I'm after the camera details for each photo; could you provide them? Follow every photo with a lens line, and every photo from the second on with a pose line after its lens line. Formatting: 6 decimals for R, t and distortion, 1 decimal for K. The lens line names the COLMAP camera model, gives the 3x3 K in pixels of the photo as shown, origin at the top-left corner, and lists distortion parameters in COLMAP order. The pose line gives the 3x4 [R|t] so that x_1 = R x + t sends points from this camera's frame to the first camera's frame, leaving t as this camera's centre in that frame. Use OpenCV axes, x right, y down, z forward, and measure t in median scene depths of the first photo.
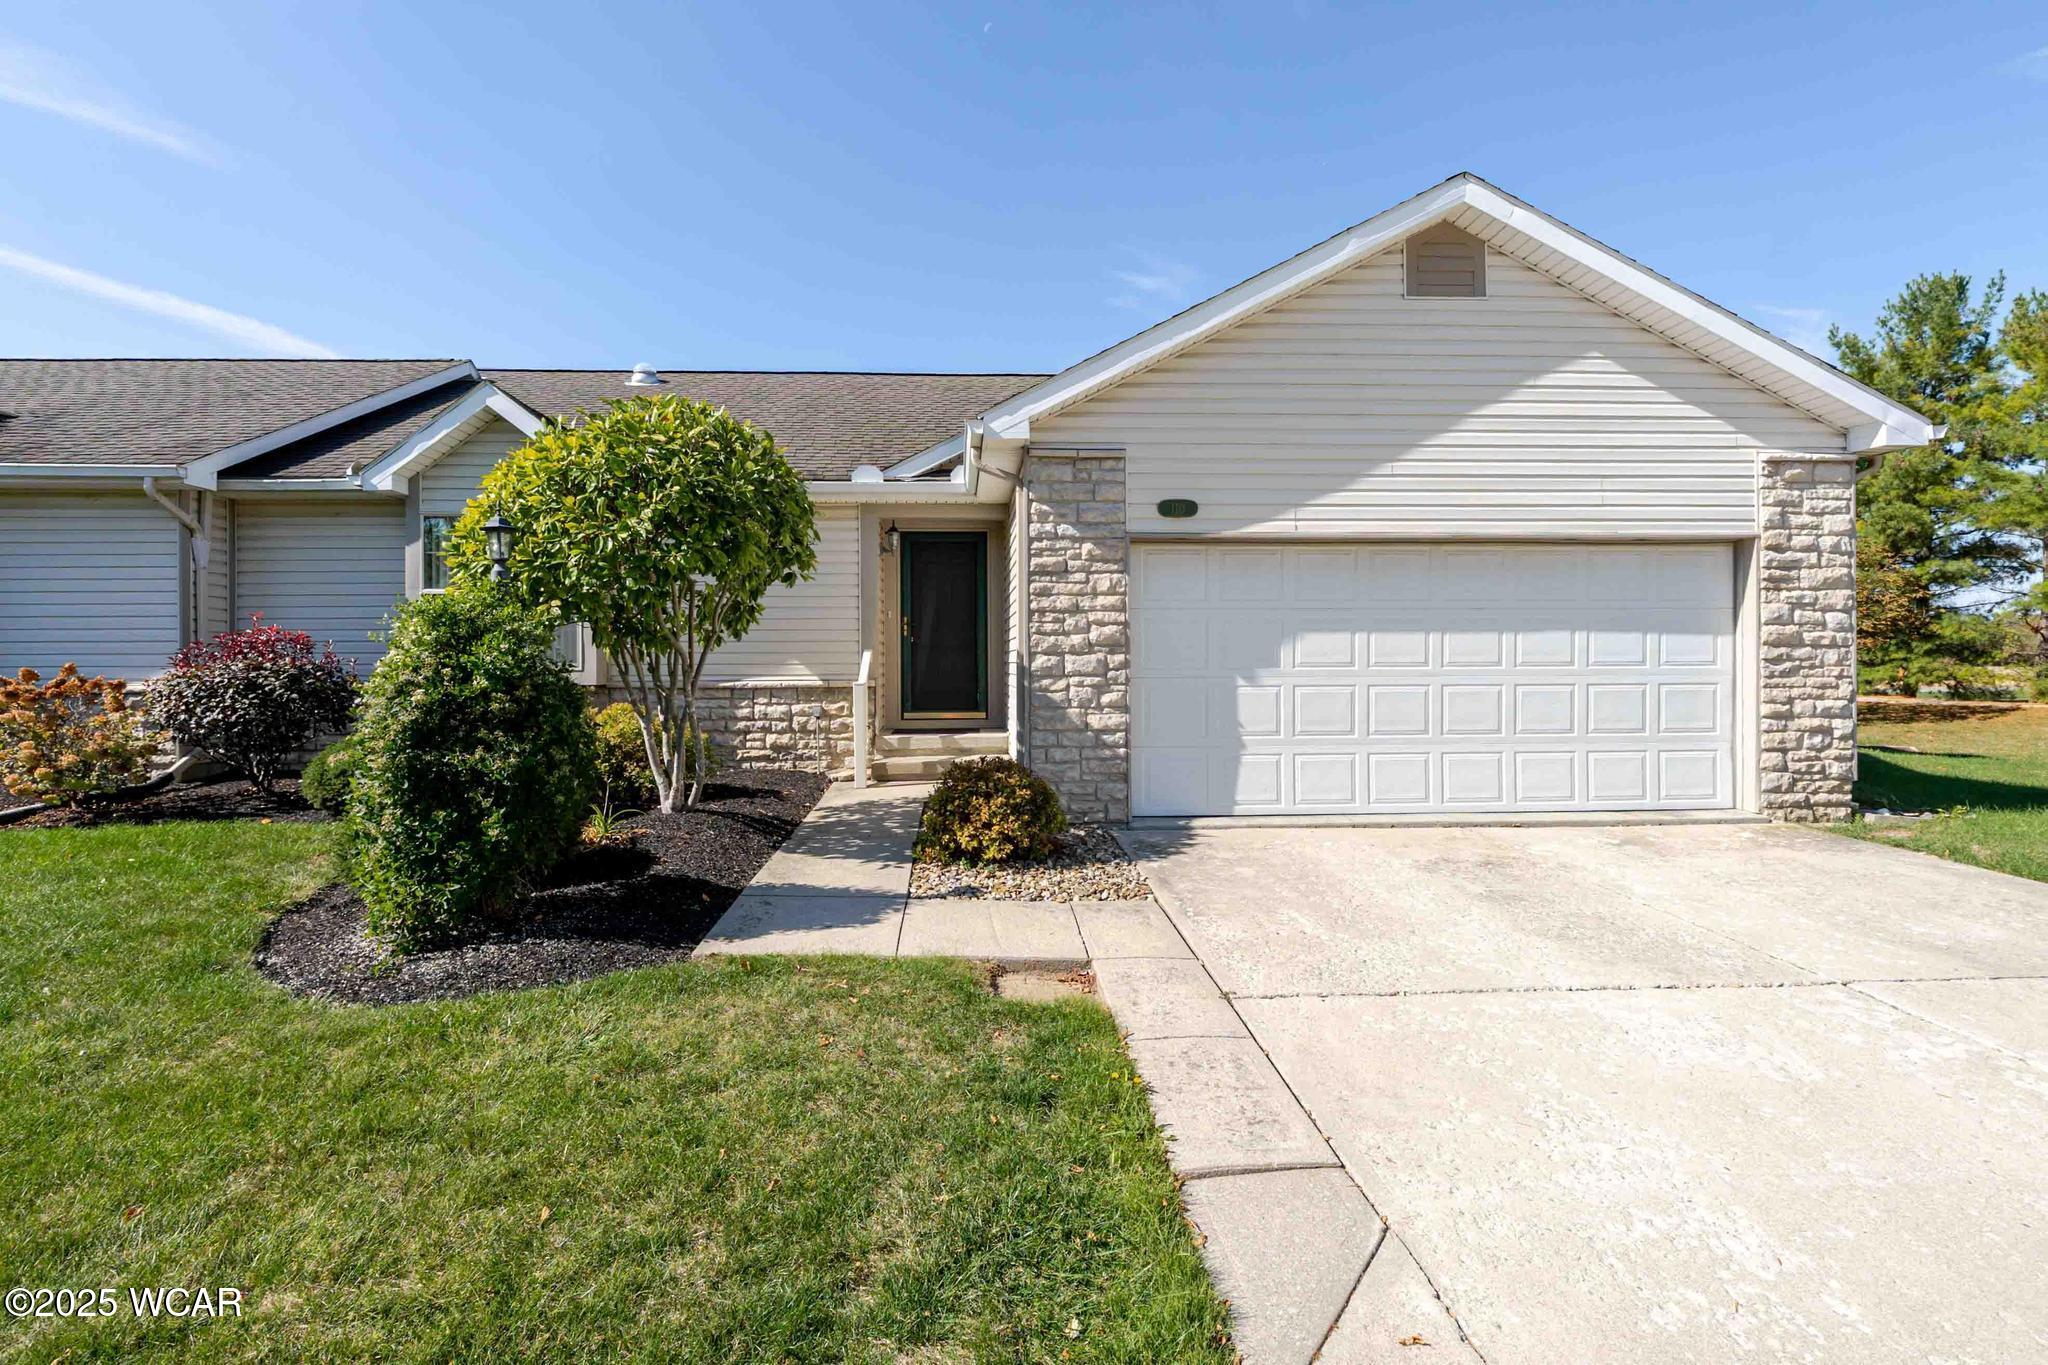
lens RADIAL K [[935.5, 0, 984.4], [0, 935.5, 633.1], [0, 0, 1]] dist [-0.003875, -0.000023]
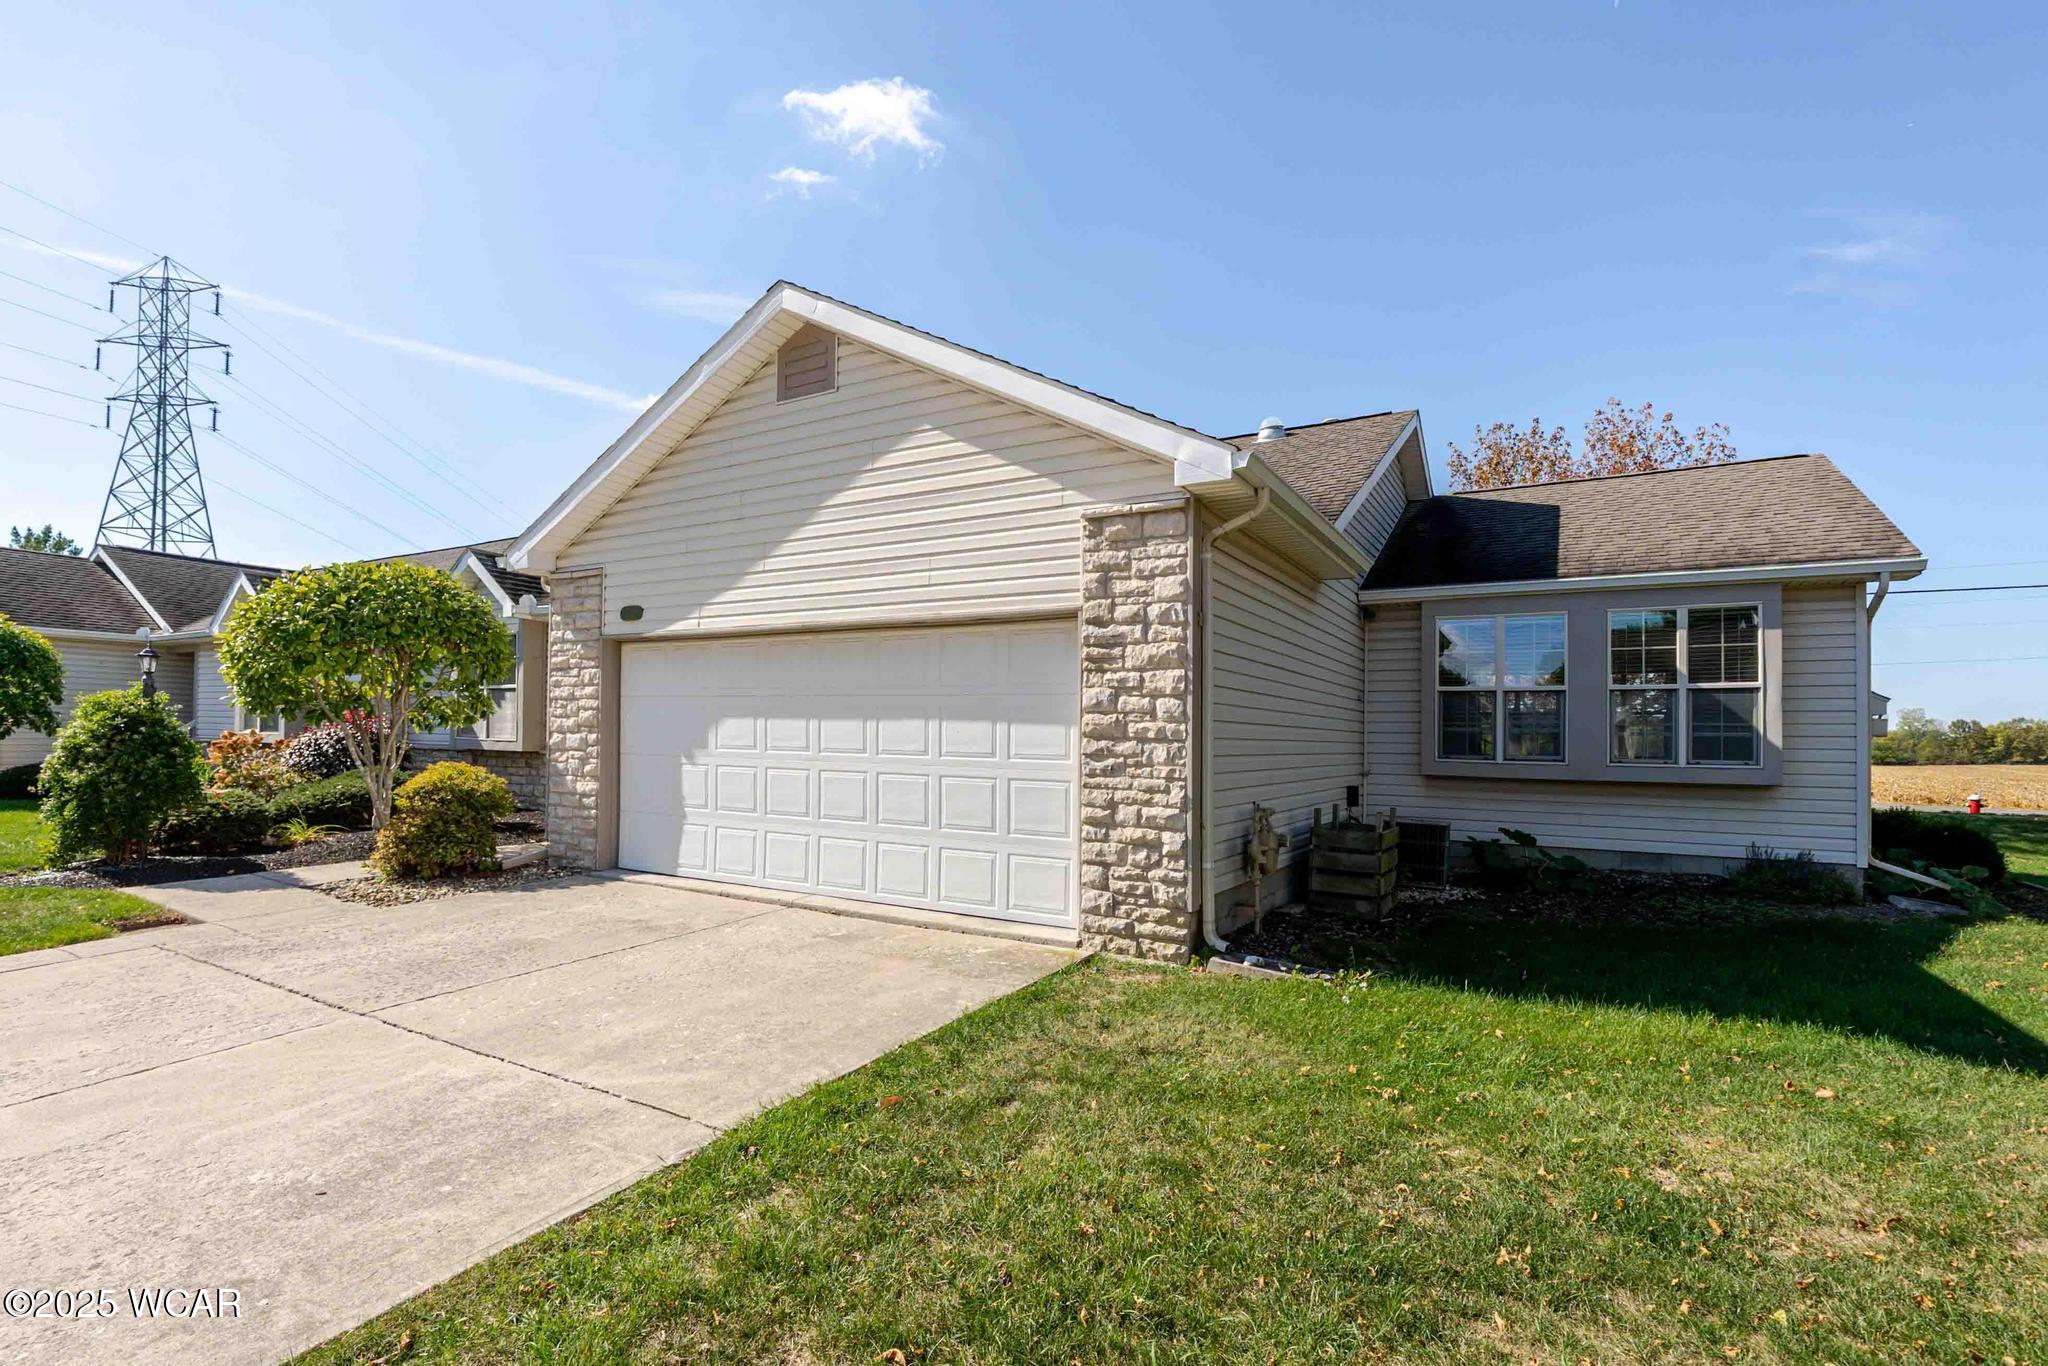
lens RADIAL K [[935.5, 0, 1003.3], [0, 935.5, 715.3], [0, 0, 1]] dist [-0.003875, -0.000023]
pose [[0.837753, 0.006633, -0.546009, 1.235906], [-0.015071, 0.999826, -0.010977, 0.003562], [0.545841, 0.017424, 0.837708, 0.251690]]
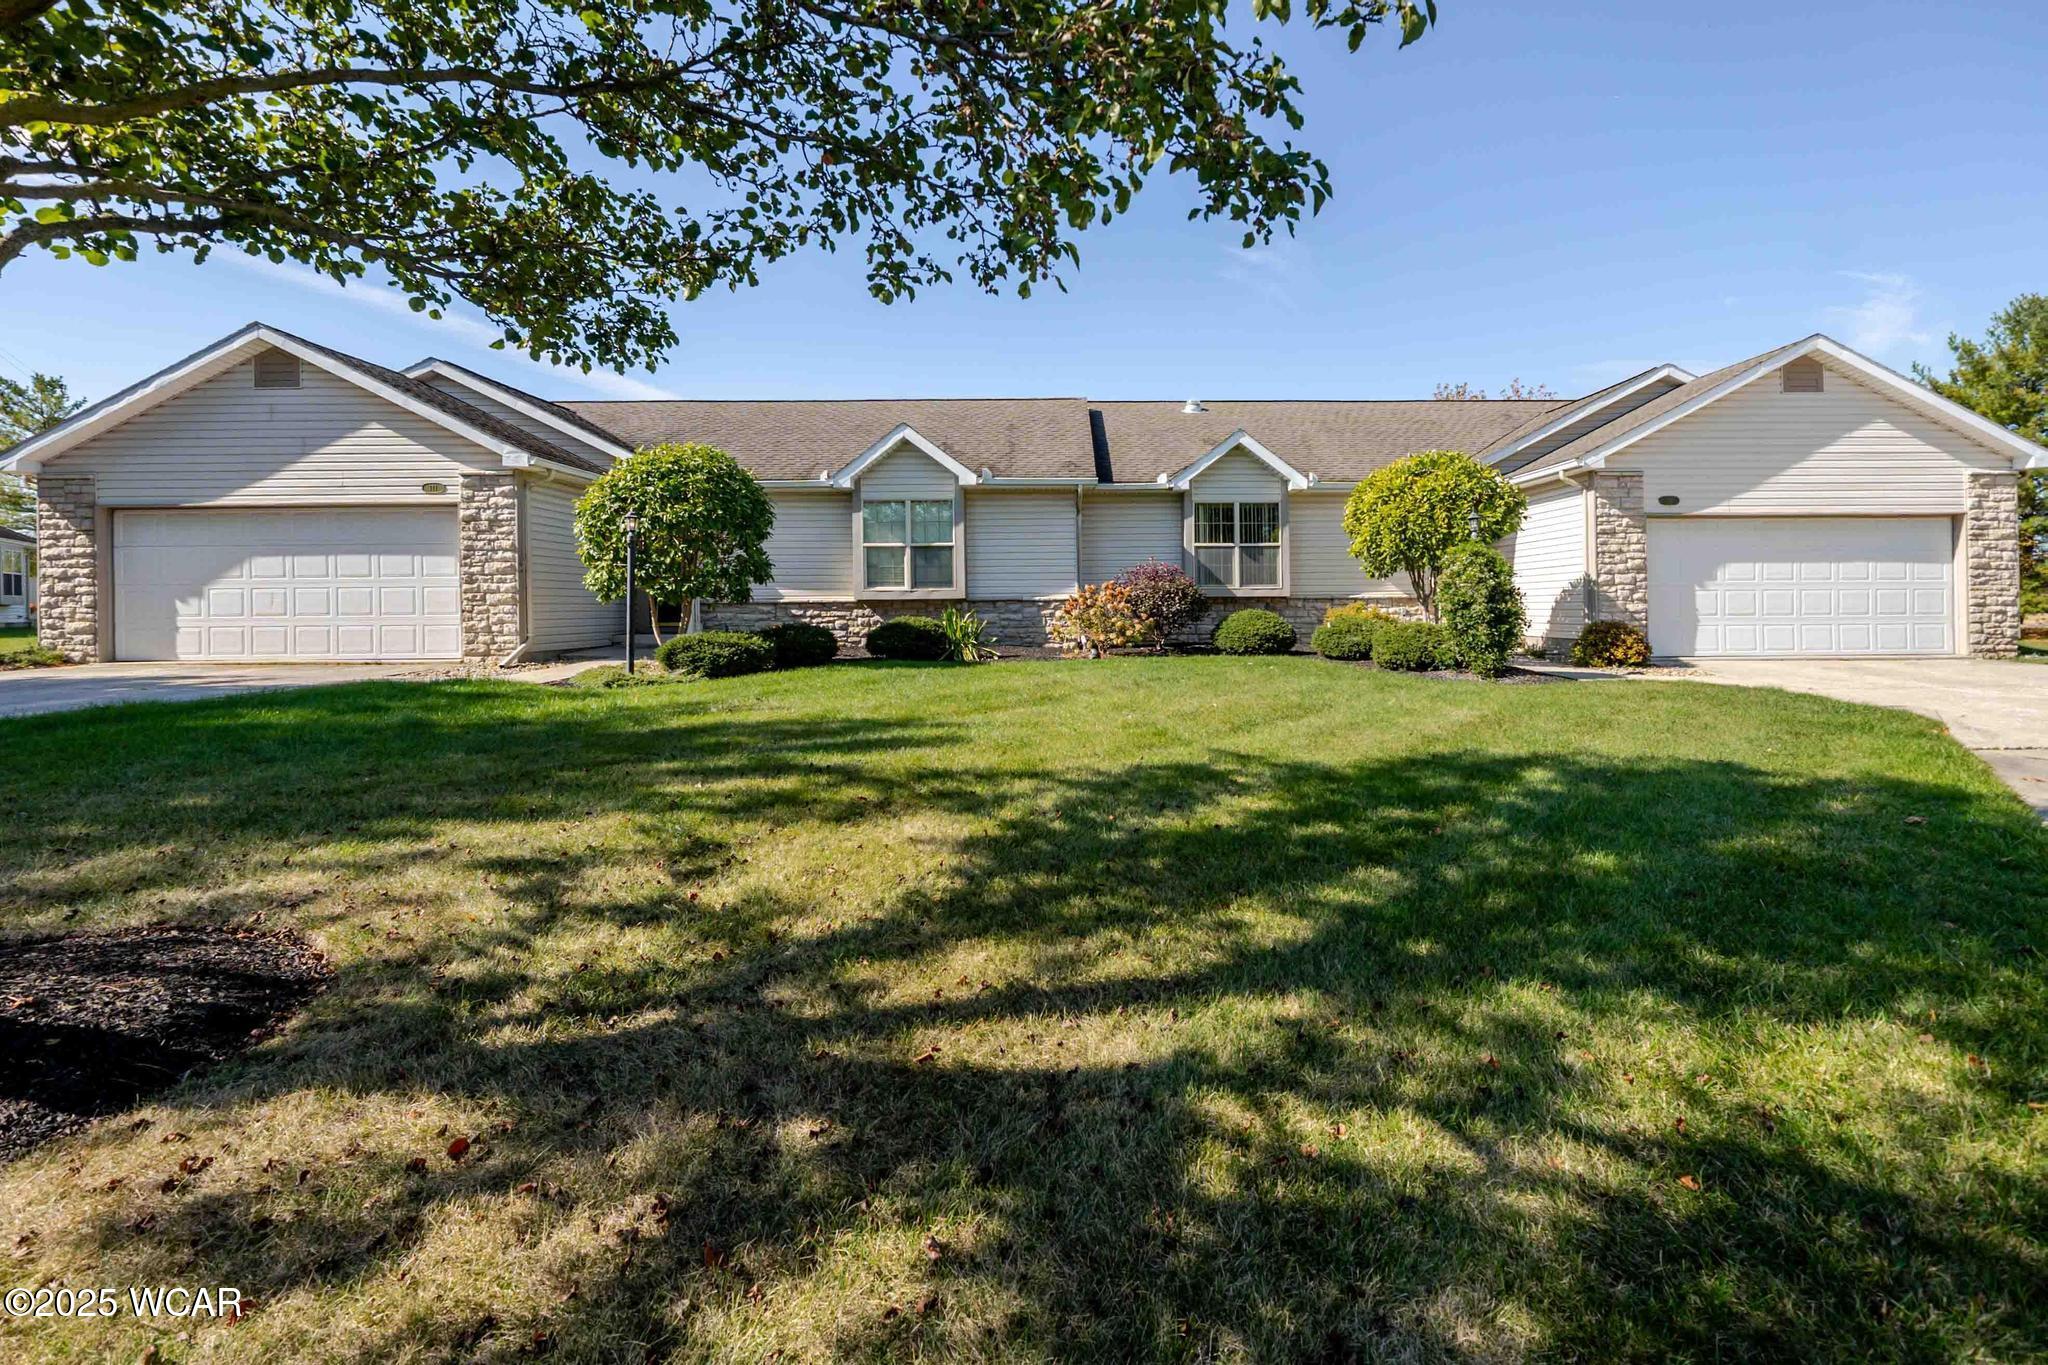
lens RADIAL K [[881.8, 0, 1074.6], [0, 881.8, 573.9], [0, 0, 1]] dist [-0.008278, 0.001447]
pose [[0.999561, -0.003445, -0.029423, -0.980975], [0.003089, 0.999922, -0.012140, 0.040360], [0.029463, 0.012044, 0.999493, -0.883126]]
